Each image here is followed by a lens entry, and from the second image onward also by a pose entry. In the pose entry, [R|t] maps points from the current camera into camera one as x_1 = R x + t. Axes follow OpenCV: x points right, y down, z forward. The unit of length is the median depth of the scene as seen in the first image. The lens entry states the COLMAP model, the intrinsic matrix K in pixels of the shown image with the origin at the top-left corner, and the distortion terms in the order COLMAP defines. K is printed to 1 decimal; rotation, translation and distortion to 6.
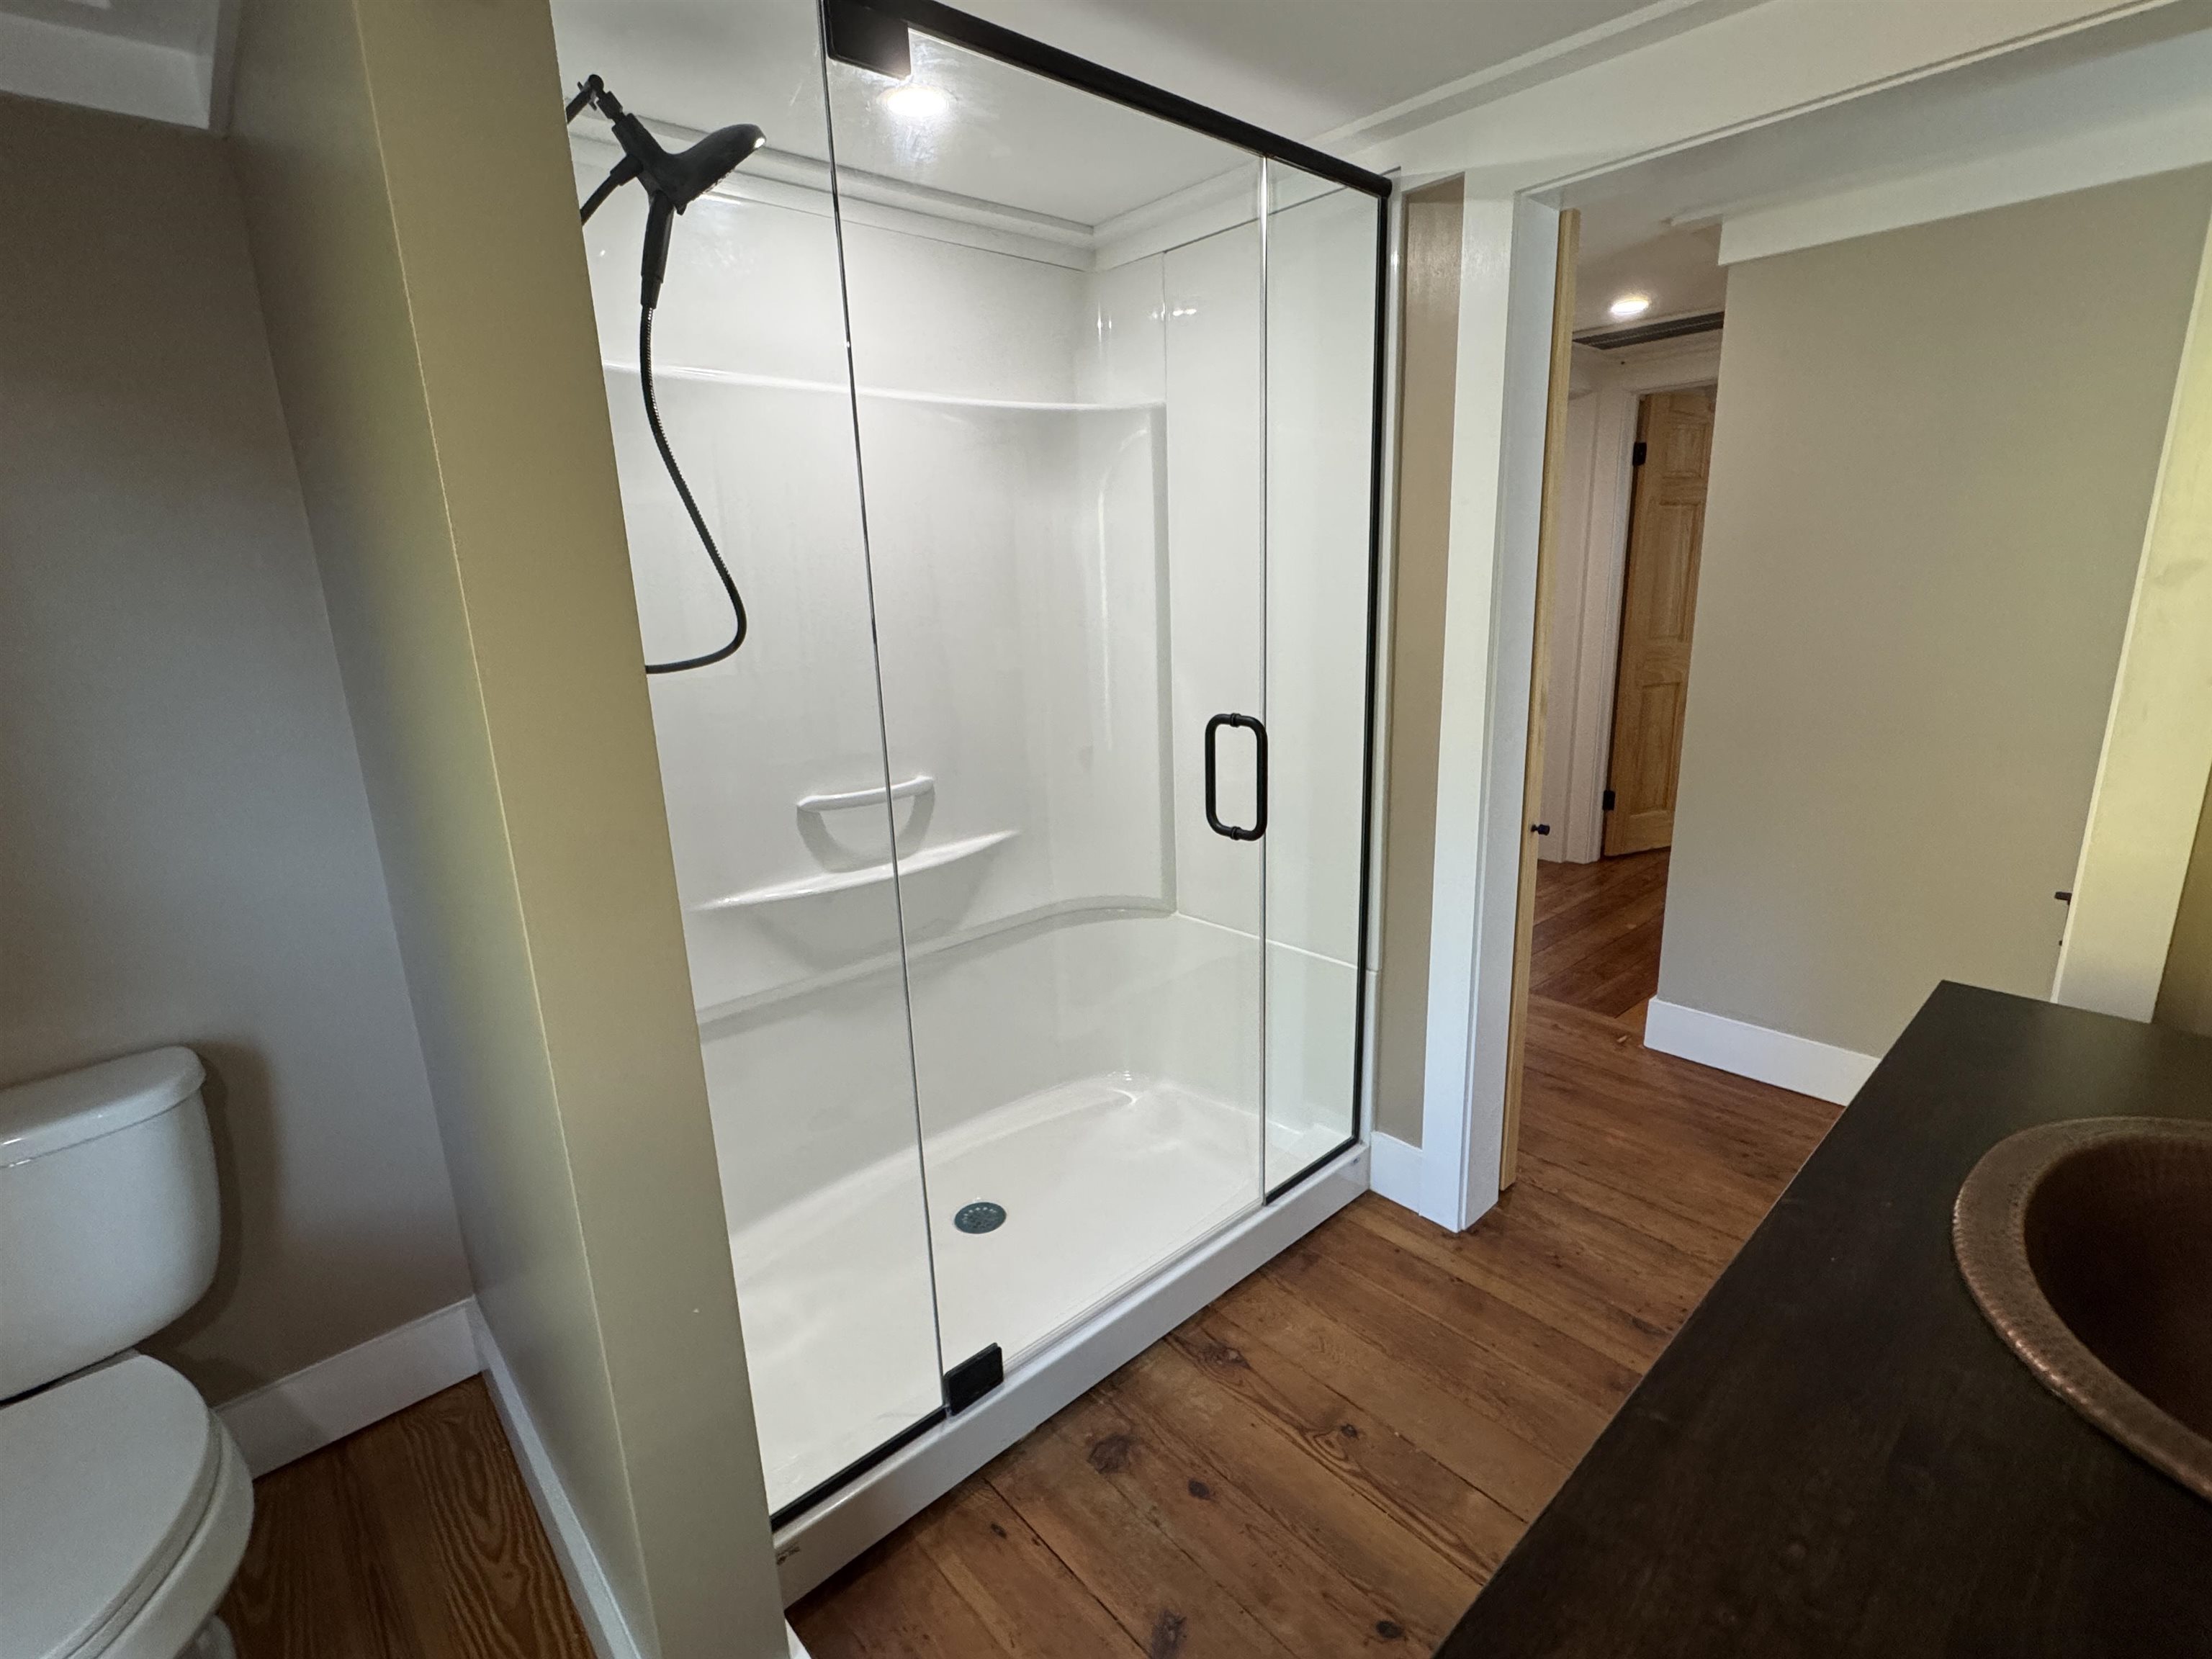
lens RADIAL K [[1023.3, 0, 1106.0], [0, 1023.3, 829.5], [0, 0, 1]] dist [-0.001414, 0.000125]
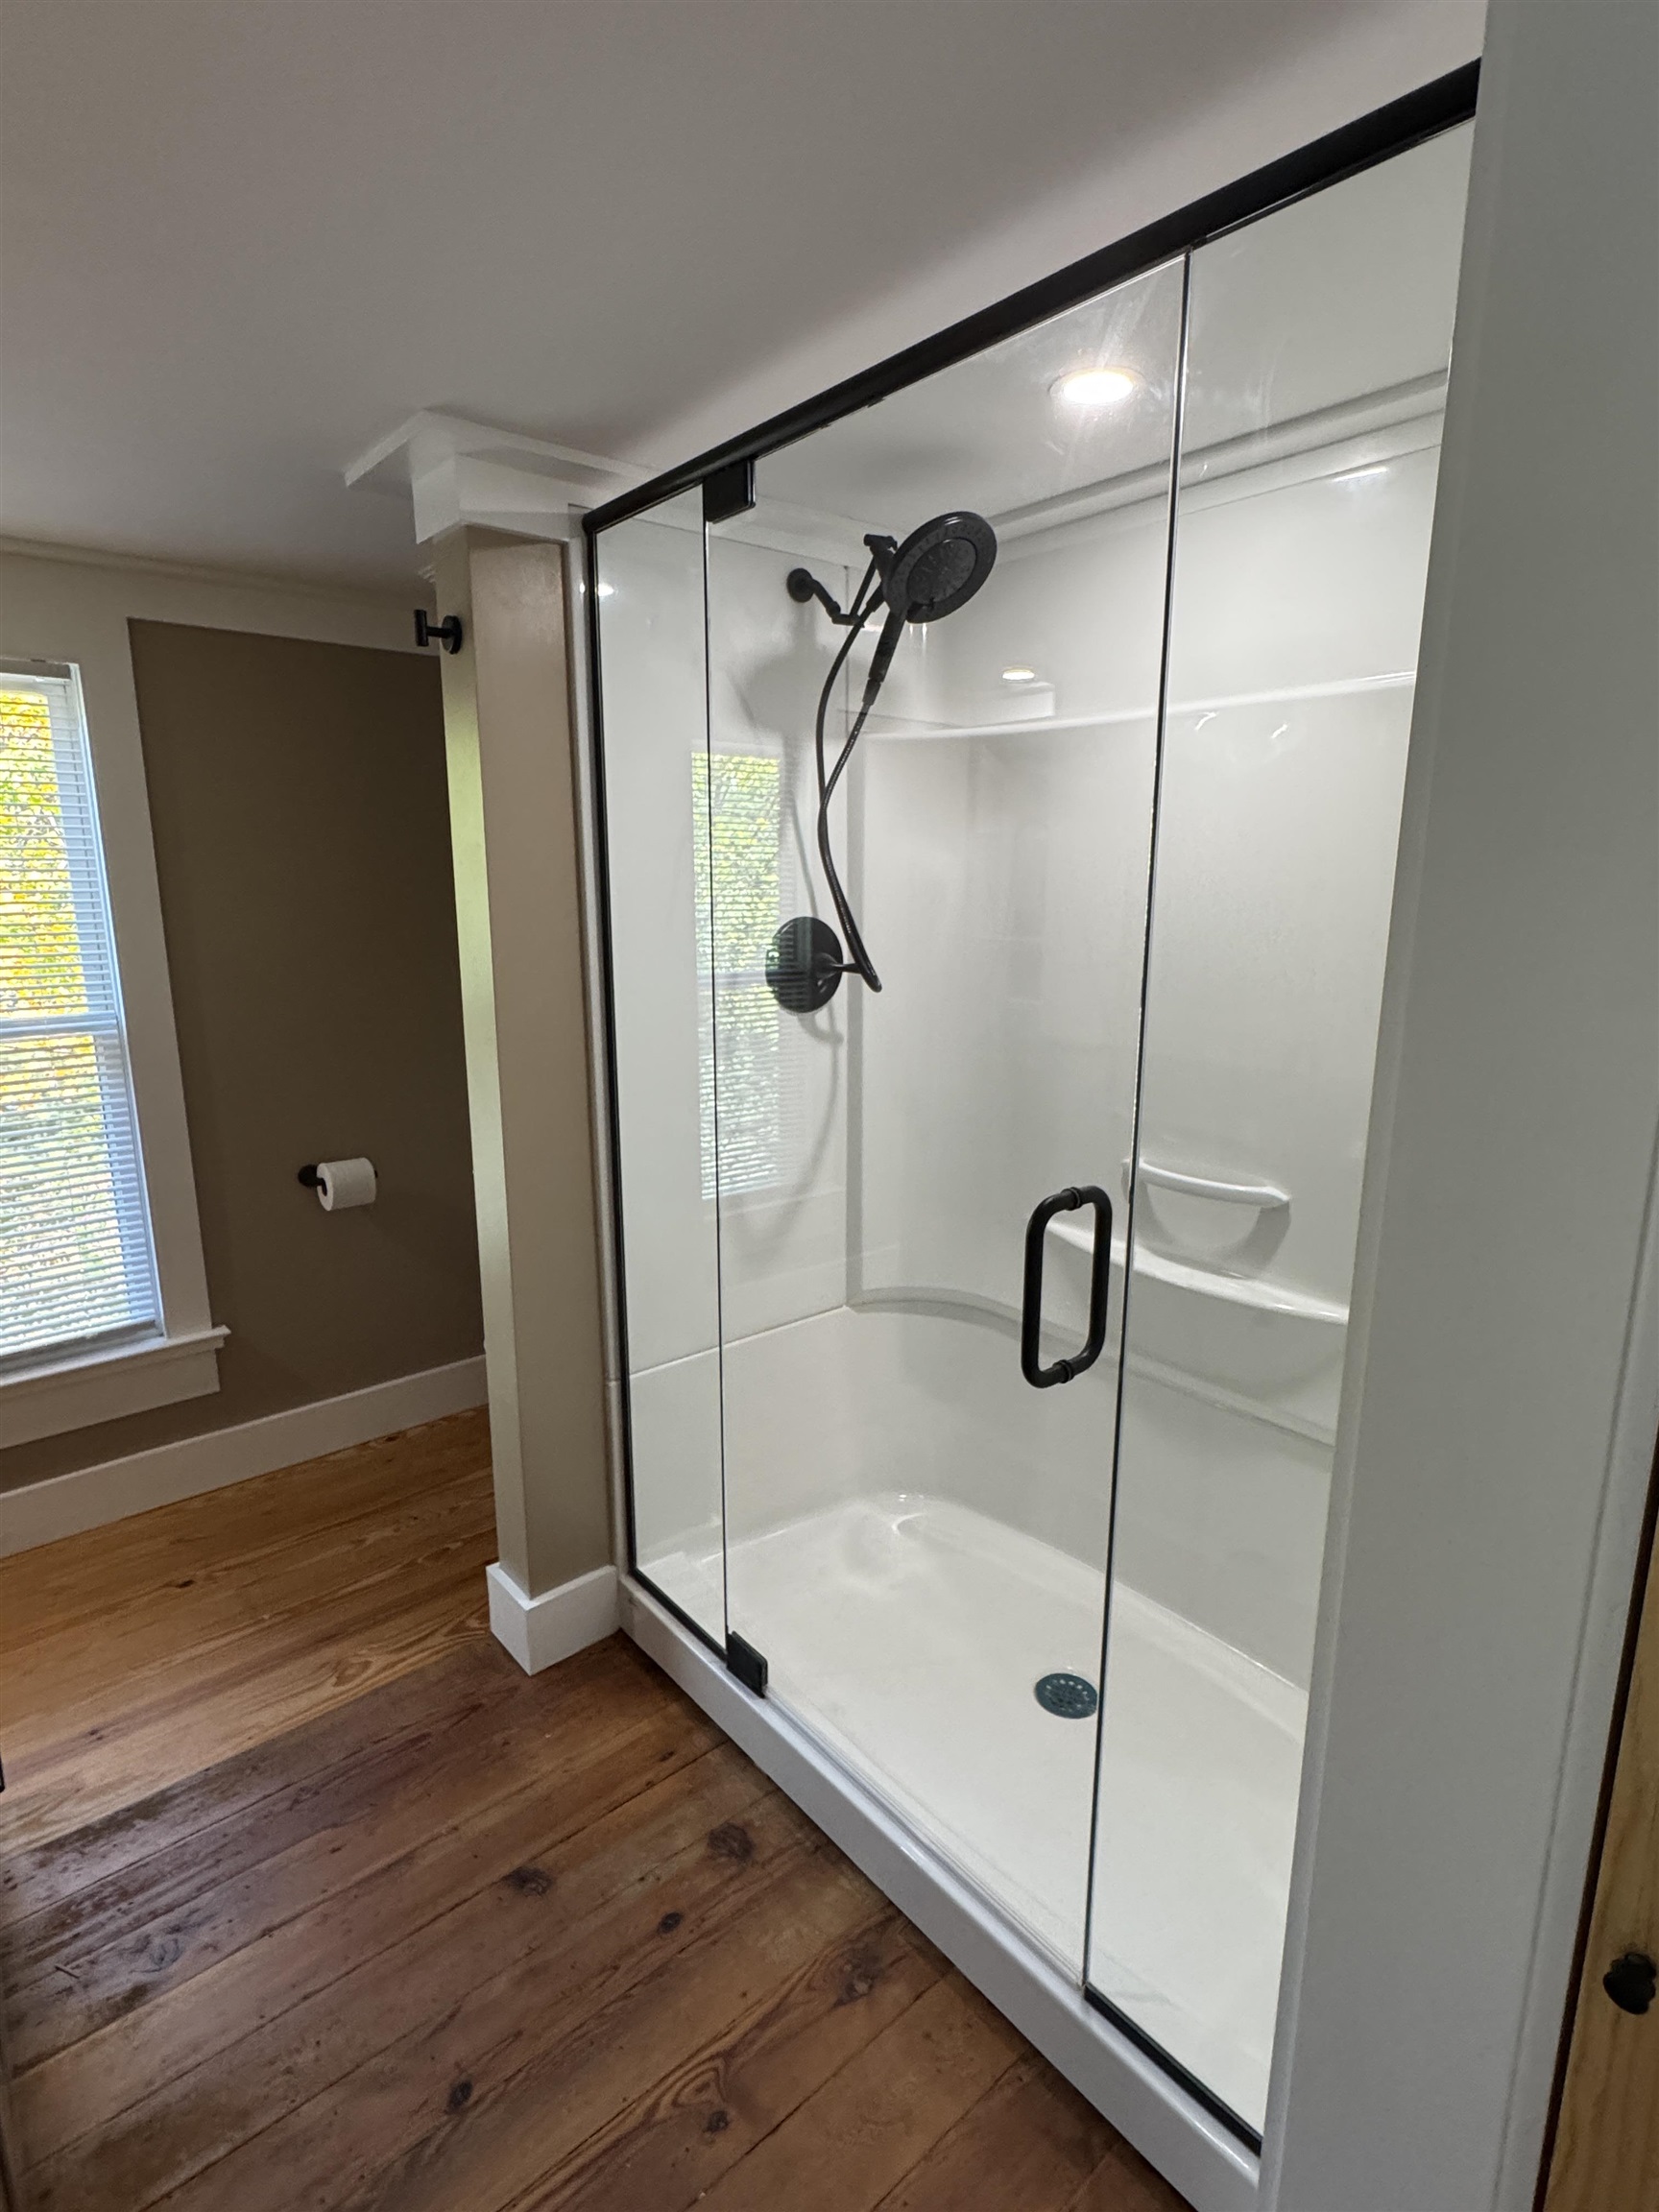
lens RADIAL K [[1111.5, 0, 829.5], [0, 1111.5, 1106.0], [0, 0, 1]] dist [-0.001982, -0.000071]
pose [[-0.035929, 0.240600, -0.969959, 0.820254], [-0.246302, 0.938514, 0.241923, -0.303761], [0.968527, 0.247595, 0.025540, 0.865126]]
